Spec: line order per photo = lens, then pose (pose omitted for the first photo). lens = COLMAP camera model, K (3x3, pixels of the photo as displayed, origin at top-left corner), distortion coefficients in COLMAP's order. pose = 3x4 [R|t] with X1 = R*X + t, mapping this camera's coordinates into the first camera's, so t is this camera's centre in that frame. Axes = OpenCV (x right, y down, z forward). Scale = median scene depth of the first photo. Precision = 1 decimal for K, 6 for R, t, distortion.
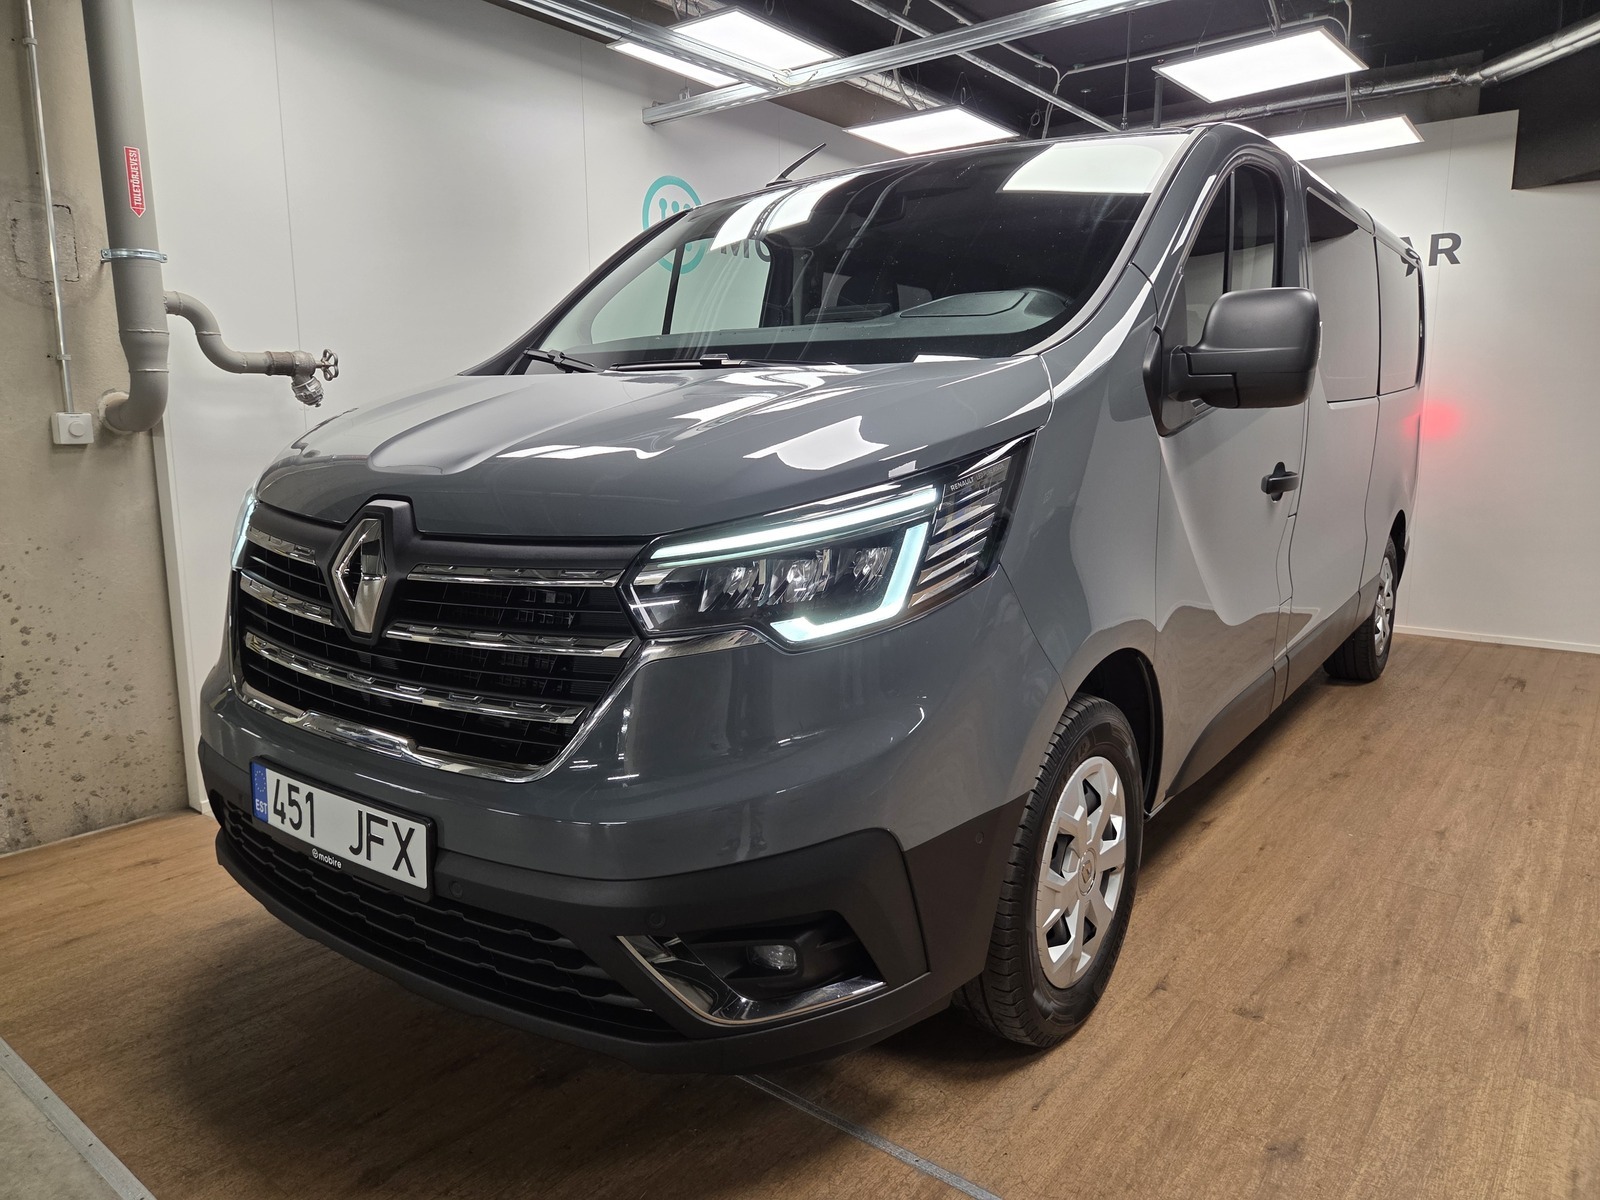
lens RADIAL K [[1069.9, 0, 790.2], [0, 1069.9, 581.8], [0, 0, 1]] dist [0.069207, -0.054079]
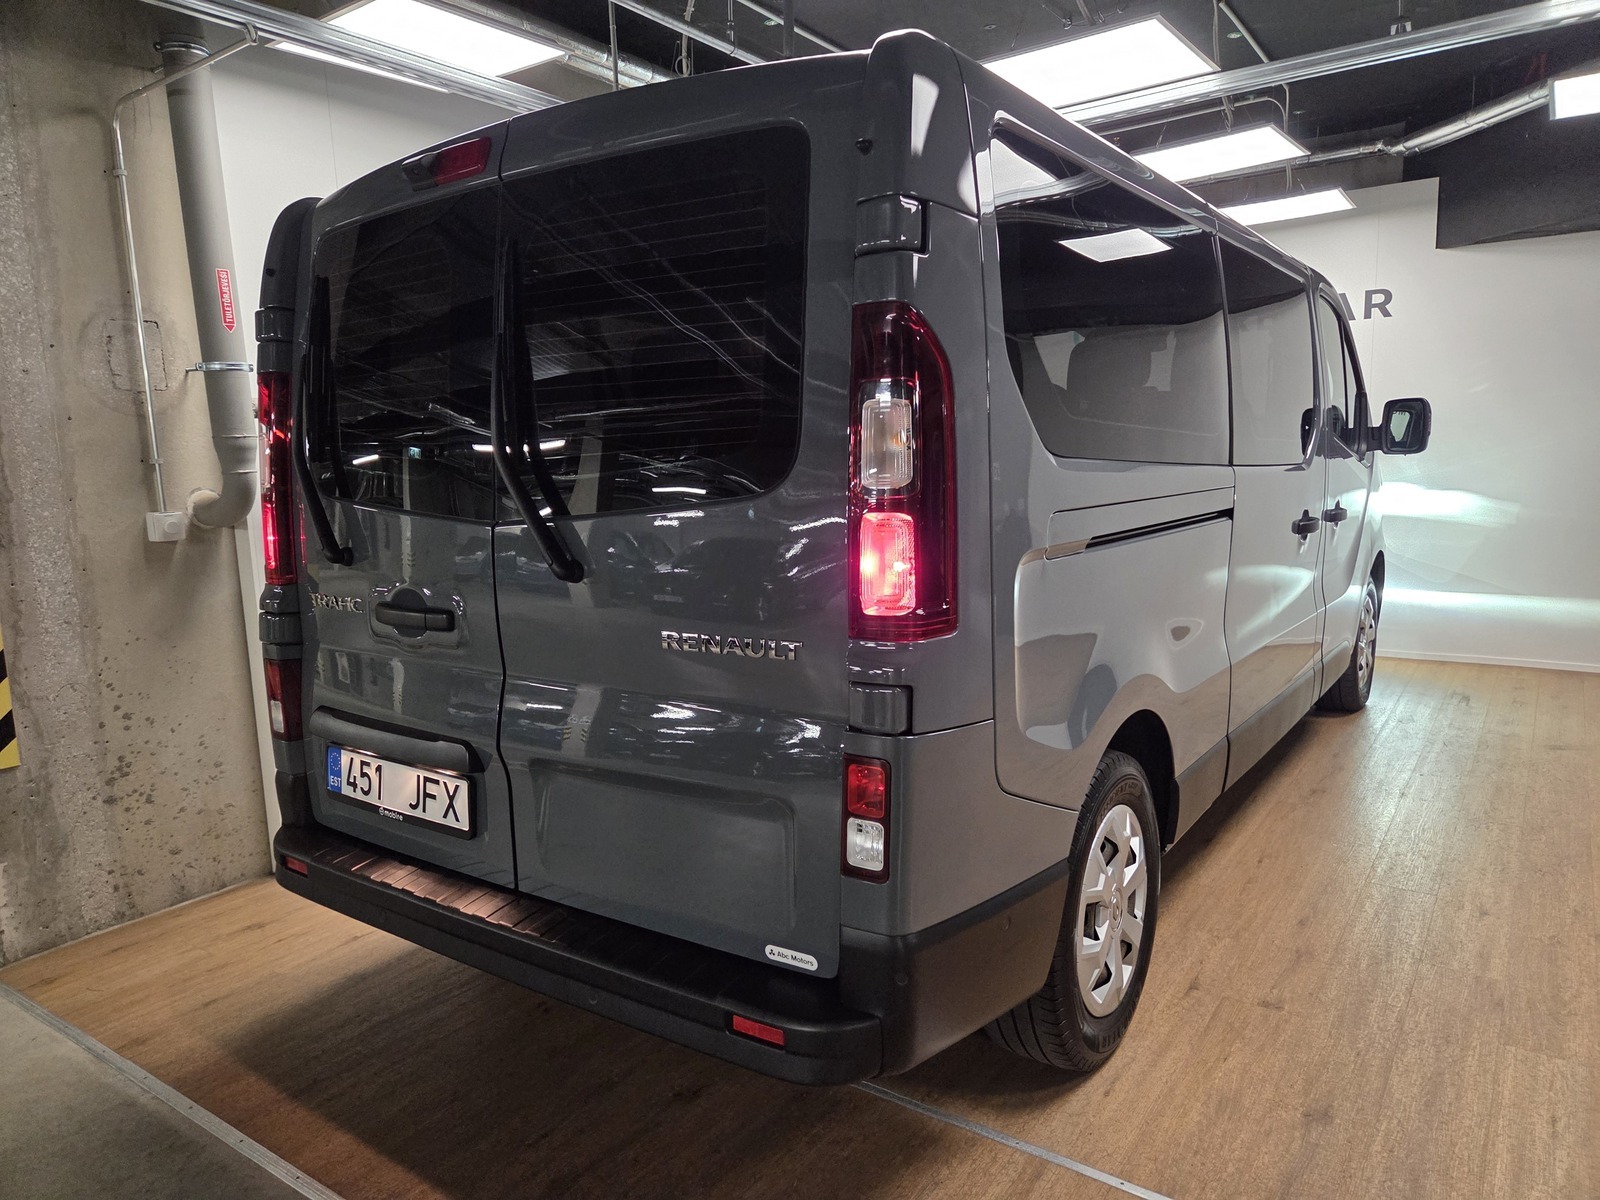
lens RADIAL K [[1062.8, 0, 800.0], [0, 1062.8, 600.0], [0, 0, 1]] dist [0.078977, -0.061397]
pose [[0.997813, -0.037980, 0.054108, -0.099232], [0.038601, 0.999200, -0.010486, -0.034672], [-0.053667, 0.012552, 0.998480, -0.106756]]
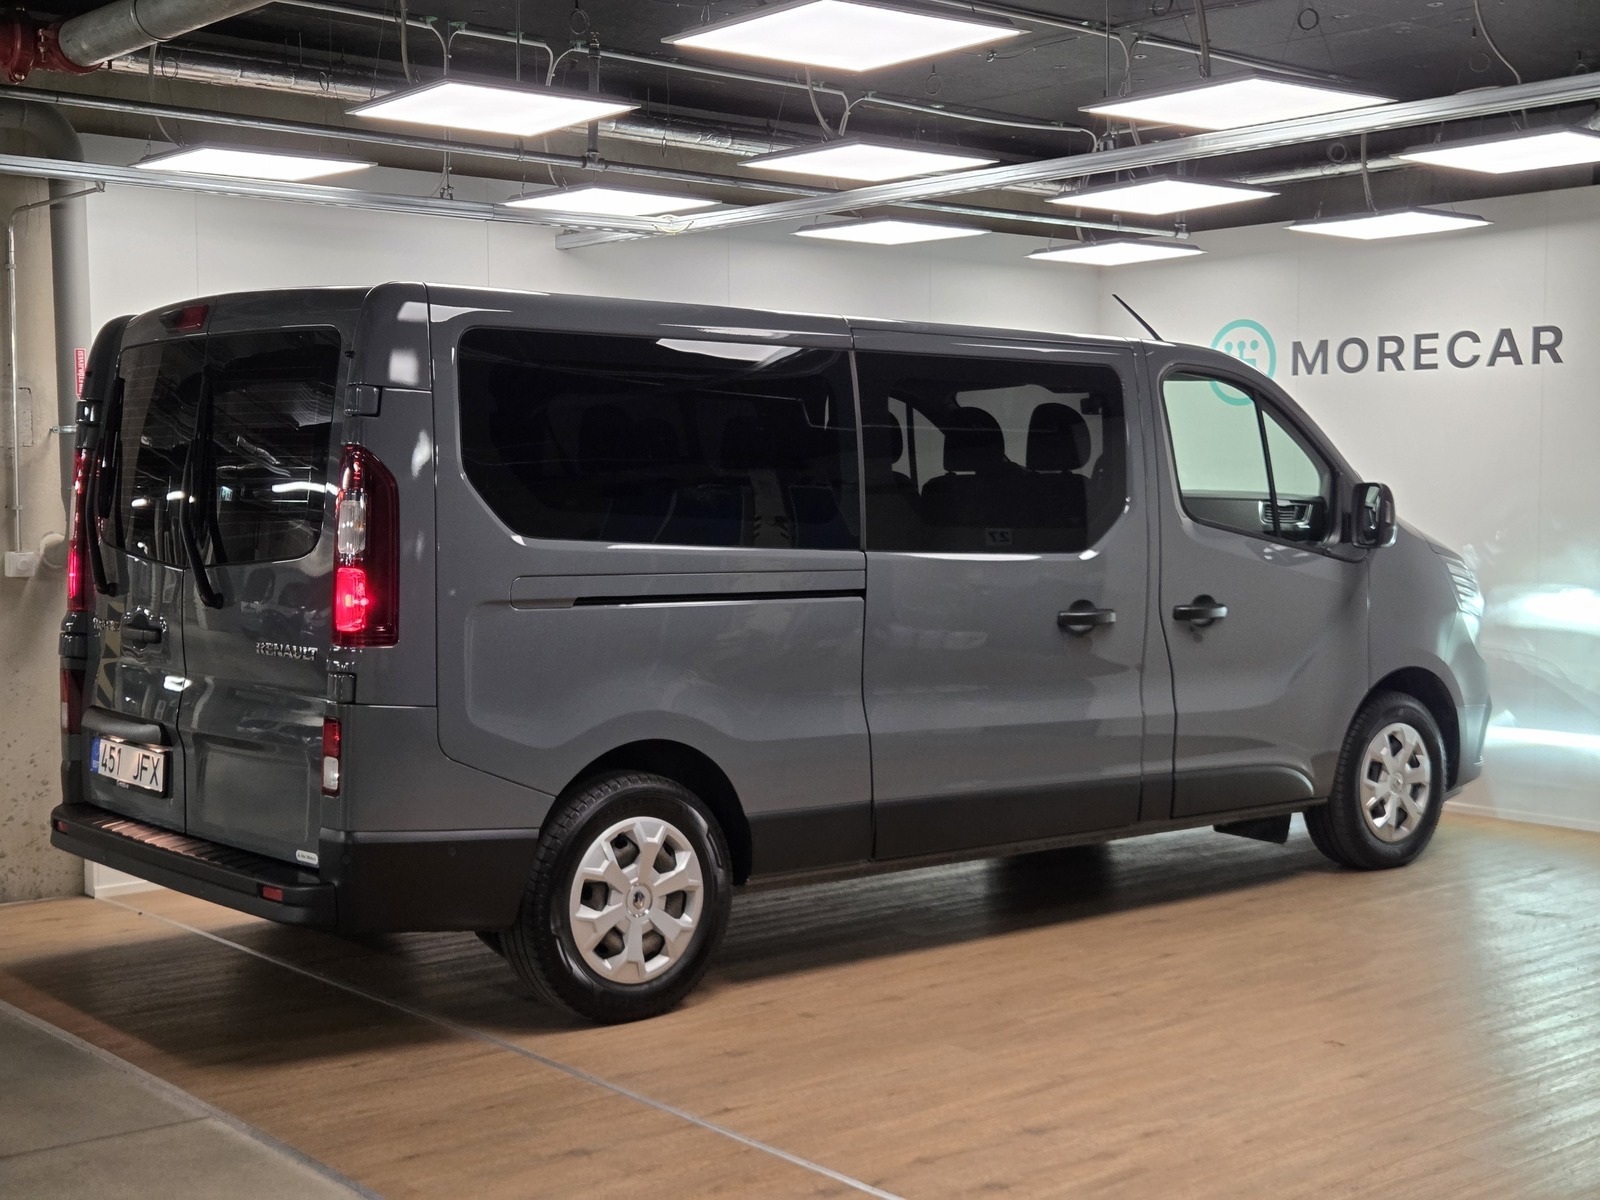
lens RADIAL K [[2144.7, 0, 800.0], [0, 2144.7, 600.0], [0, 0, 1]] dist [0.117145, -0.066812]
pose [[0.981403, 0.015830, -0.191306, 0.717028], [-0.034013, 0.995165, -0.092142, 0.101296], [0.188922, 0.096936, 0.977196, -1.300713]]
